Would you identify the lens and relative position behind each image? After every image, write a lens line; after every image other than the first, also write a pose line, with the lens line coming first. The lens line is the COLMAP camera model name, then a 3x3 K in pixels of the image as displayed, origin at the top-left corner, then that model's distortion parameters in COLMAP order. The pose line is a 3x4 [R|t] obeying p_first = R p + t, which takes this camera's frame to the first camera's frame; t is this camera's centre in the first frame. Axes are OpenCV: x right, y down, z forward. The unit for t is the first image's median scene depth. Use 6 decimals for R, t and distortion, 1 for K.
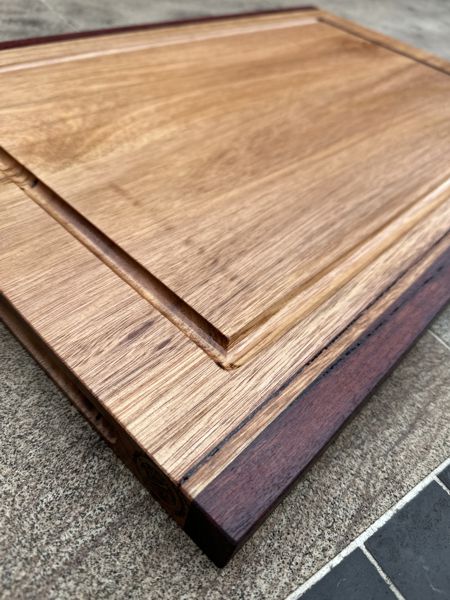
lens RADIAL K [[447.0, 0, 223.2], [0, 447.0, 312.8], [0, 0, 1]] dist [-0.002258, -0.058585]
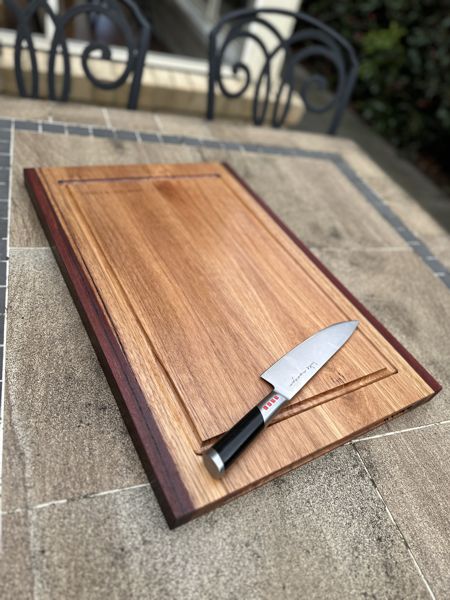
lens RADIAL K [[435.9, 0, 225.0], [0, 435.9, 300.0], [0, 0, 1]] dist [0.012921, -0.026157]
pose [[-0.244007, 0.482827, -0.841034, 2.524099], [-0.873936, 0.266433, 0.406509, -1.817063], [0.420353, 0.834201, 0.356949, 0.792230]]
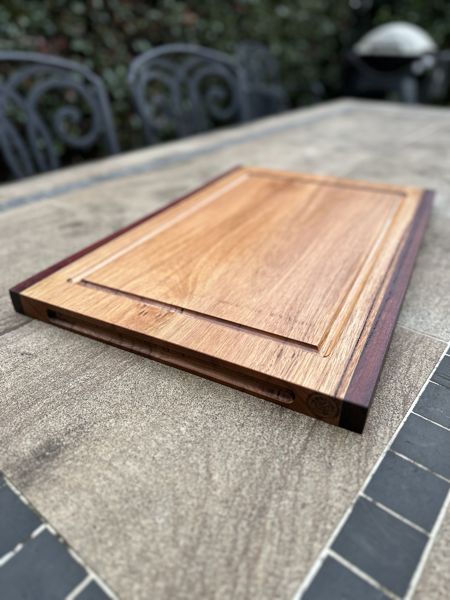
lens RADIAL K [[440.1, 0, 223.9], [0, 440.1, 299.0], [0, 0, 1]] dist [-0.003780, -0.015379]
pose [[0.947546, -0.281539, 0.151300, -0.511337], [0.311141, 0.920821, -0.235115, 0.155229], [-0.073126, 0.269858, 0.960119, -0.811687]]
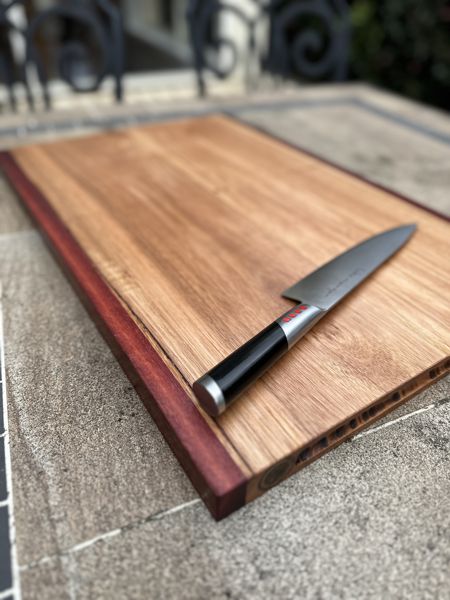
lens RADIAL K [[440.1, 0, 223.9], [0, 440.1, 299.0], [0, 0, 1]] dist [-0.003780, -0.015379]
pose [[-0.193269, 0.465989, -0.863424, 2.235688], [-0.760080, 0.485366, 0.432087, -1.313455], [0.620424, 0.739780, 0.260382, 1.239179]]
